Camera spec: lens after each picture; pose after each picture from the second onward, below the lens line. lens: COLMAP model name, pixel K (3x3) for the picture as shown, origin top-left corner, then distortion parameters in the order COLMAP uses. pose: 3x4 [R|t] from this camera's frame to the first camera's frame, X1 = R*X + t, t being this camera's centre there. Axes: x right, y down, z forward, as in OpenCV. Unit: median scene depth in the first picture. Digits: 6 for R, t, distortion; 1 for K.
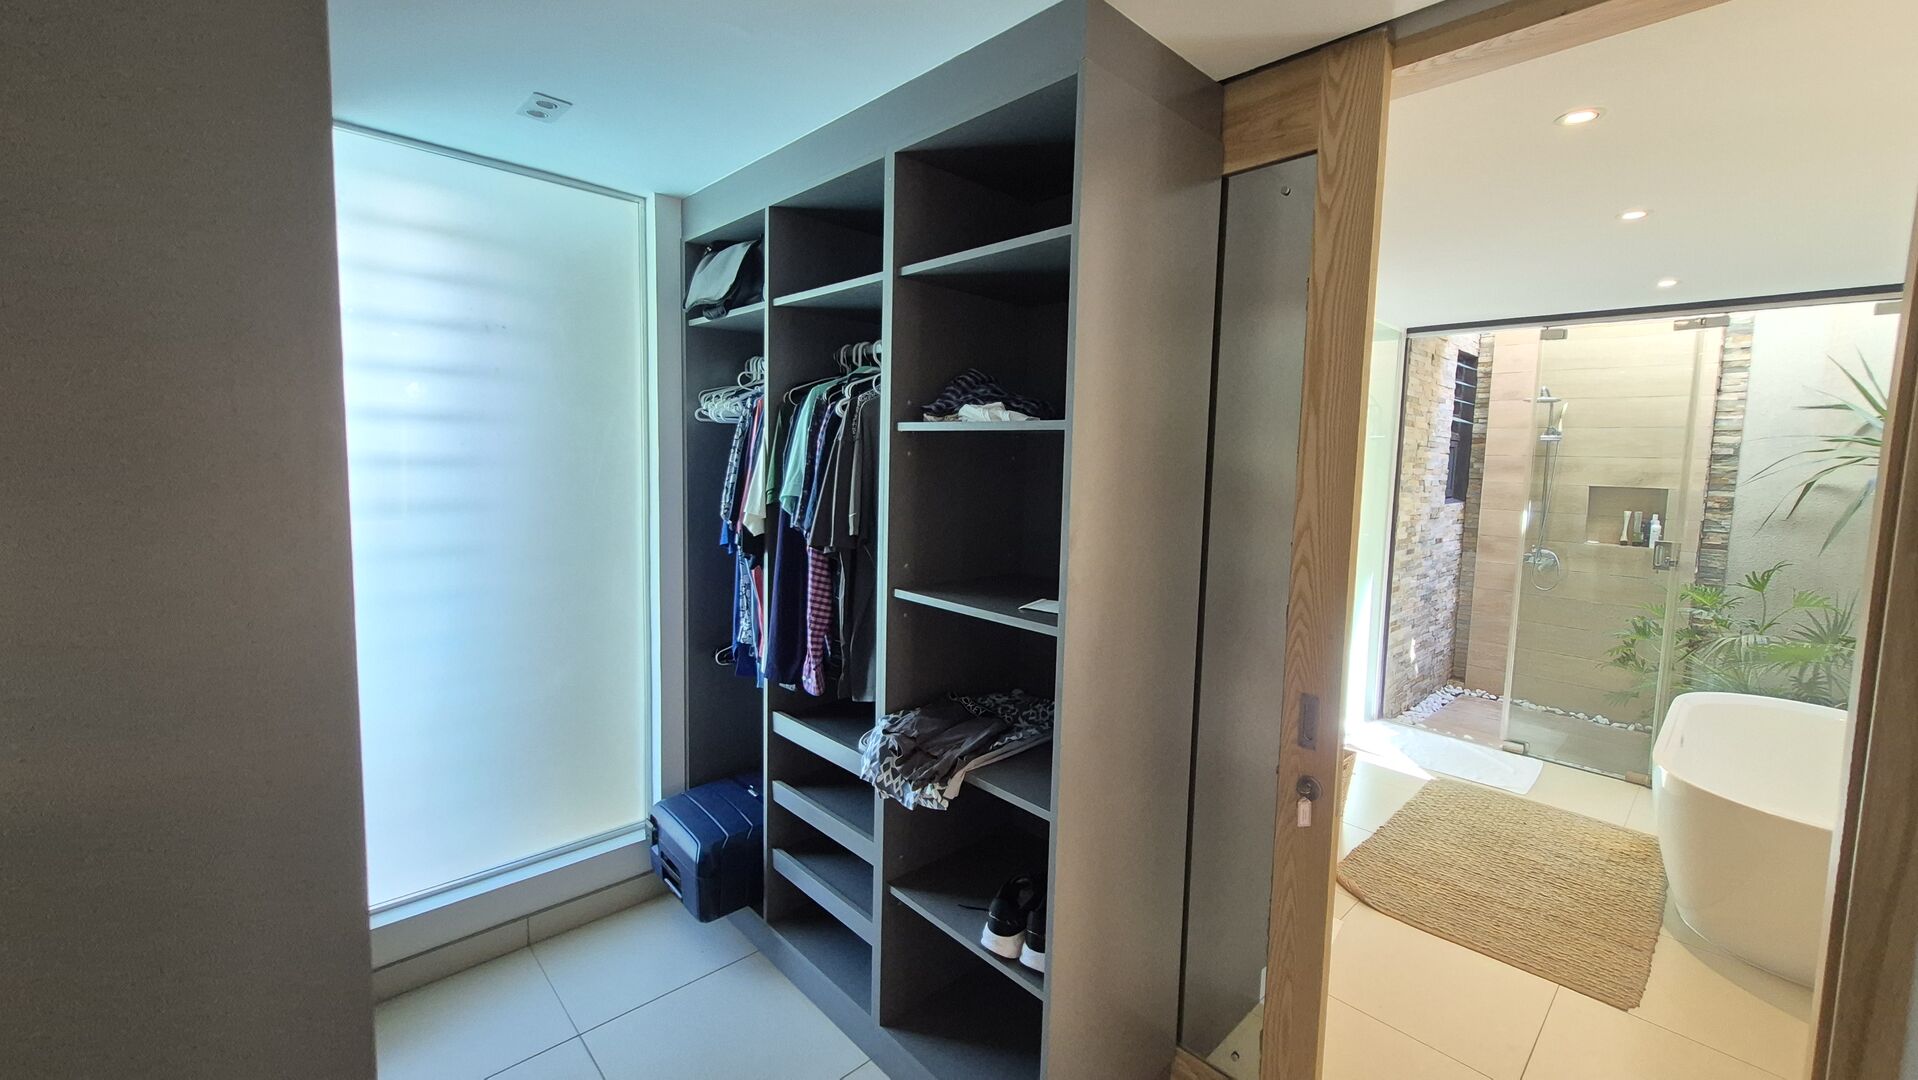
lens RADIAL K [[766.0, 0, 982.8], [0, 766.0, 521.8], [0, 0, 1]] dist [0.008285, -0.000119]
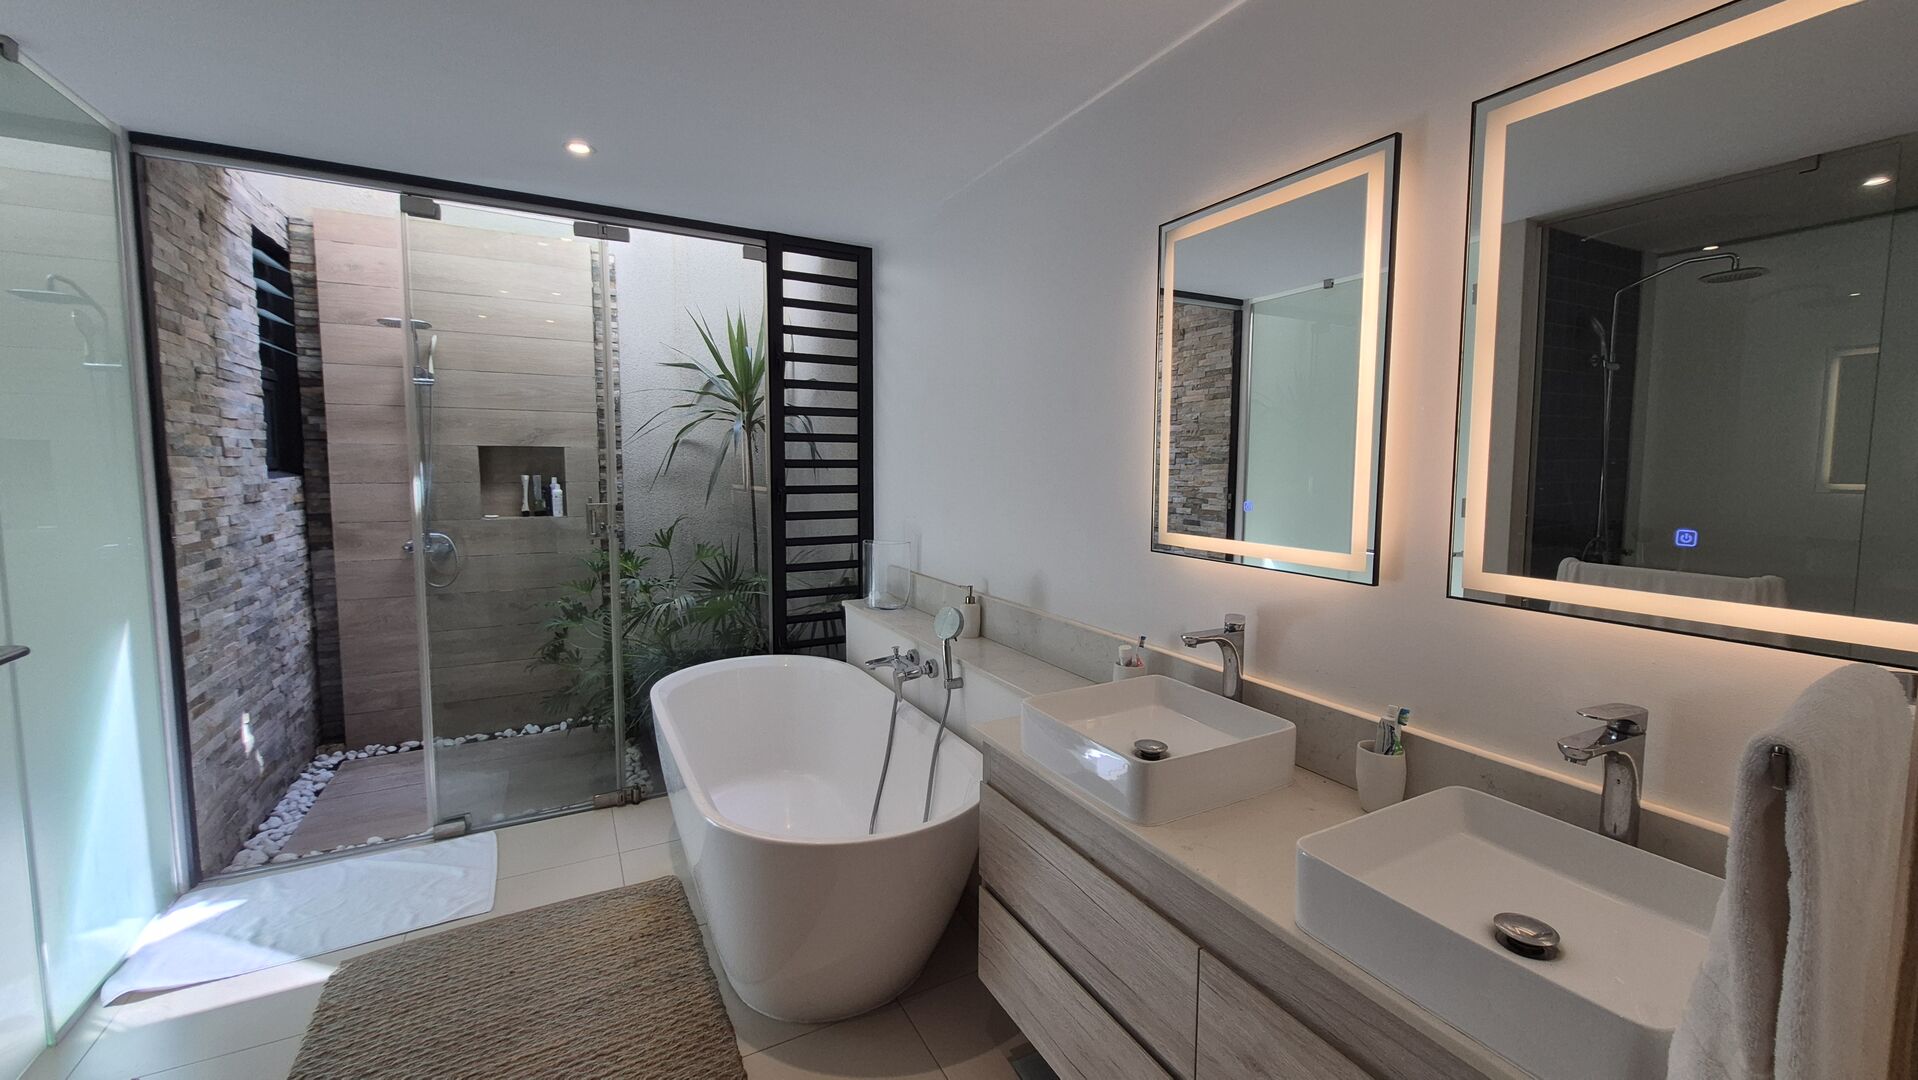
lens RADIAL K [[758.1, 0, 977.2], [0, 758.1, 522.8], [0, 0, 1]] dist [0.010674, -0.003366]
pose [[0.266276, -0.104893, 0.958172, 0.176618], [0.084748, 0.992759, 0.085128, 0.008706], [-0.960164, 0.058536, 0.273237, 0.314444]]
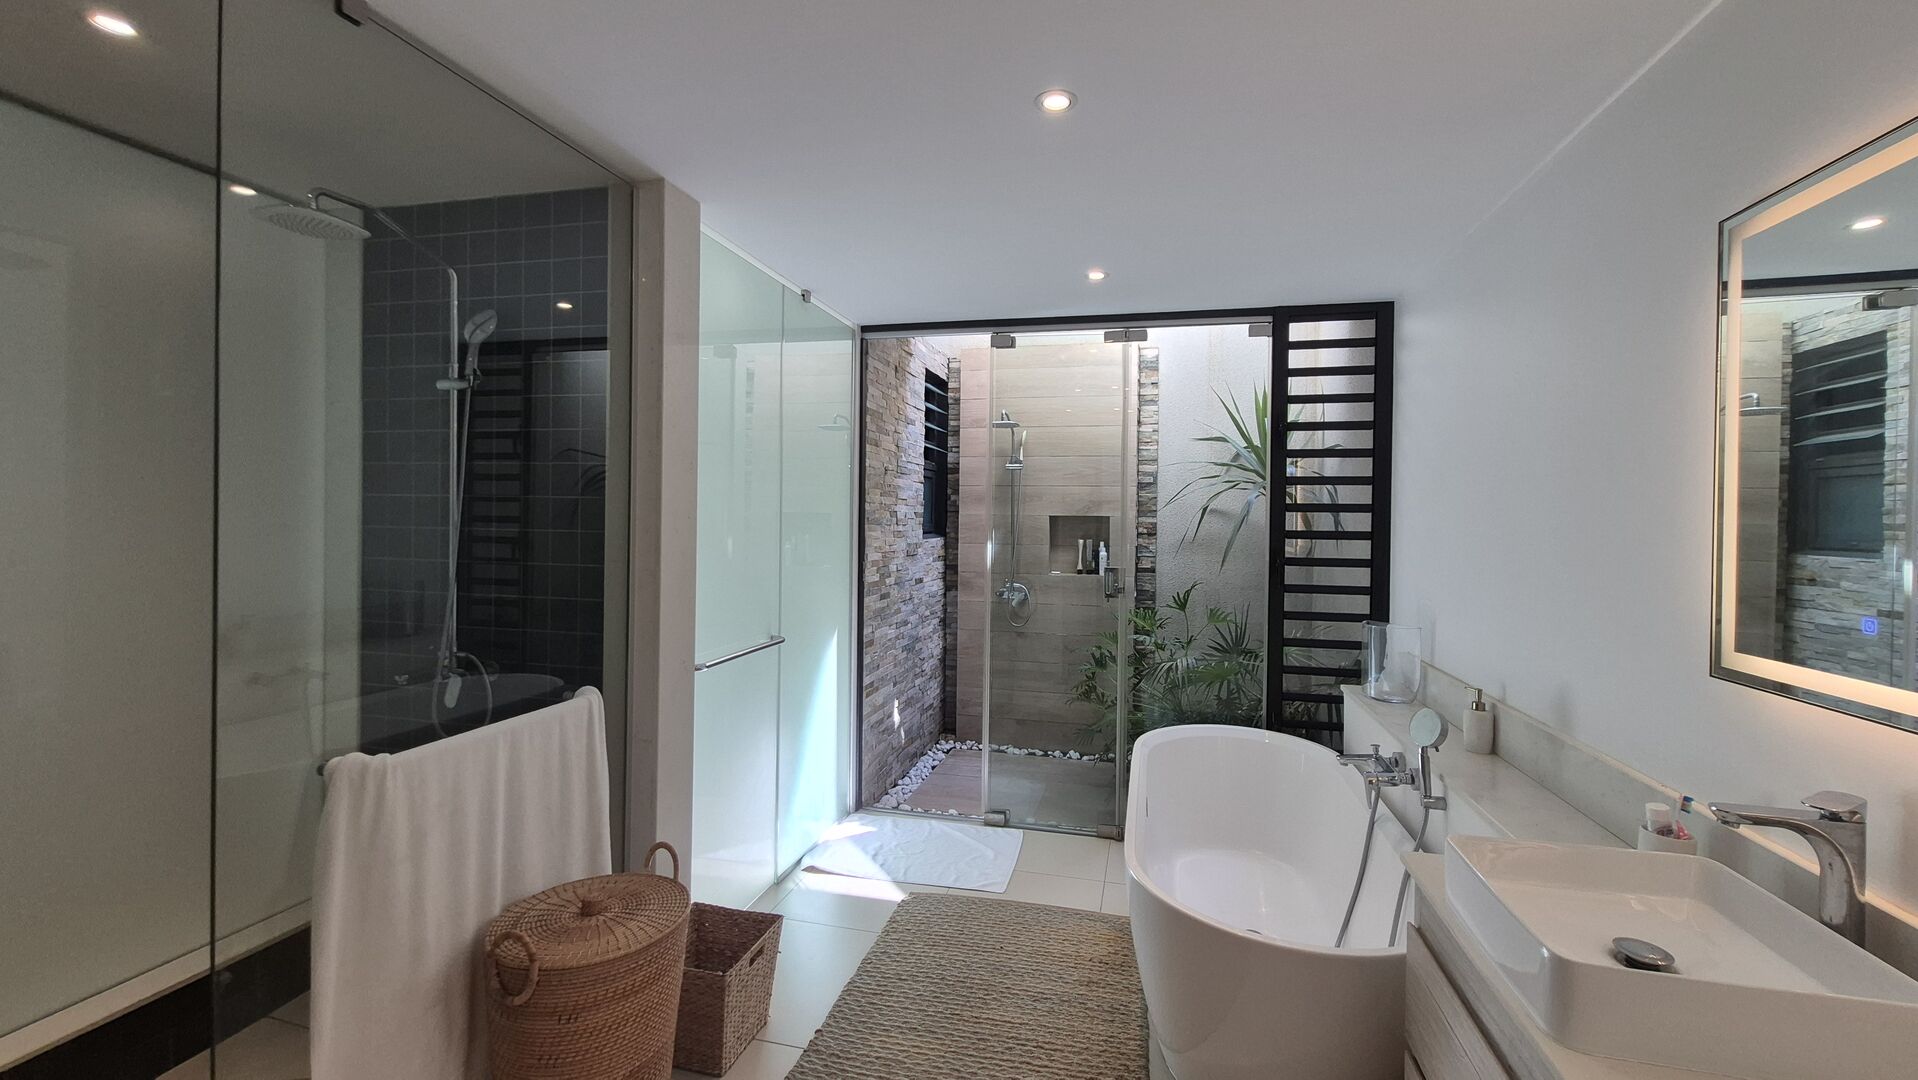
lens RADIAL K [[758.1, 0, 977.2], [0, 758.1, 522.8], [0, 0, 1]] dist [0.010674, -0.003366]
pose [[0.846796, -0.021673, 0.531477, 0.204318], [0.058207, 0.996945, -0.052086, 0.008042], [-0.528724, 0.075042, 0.845470, 0.241351]]
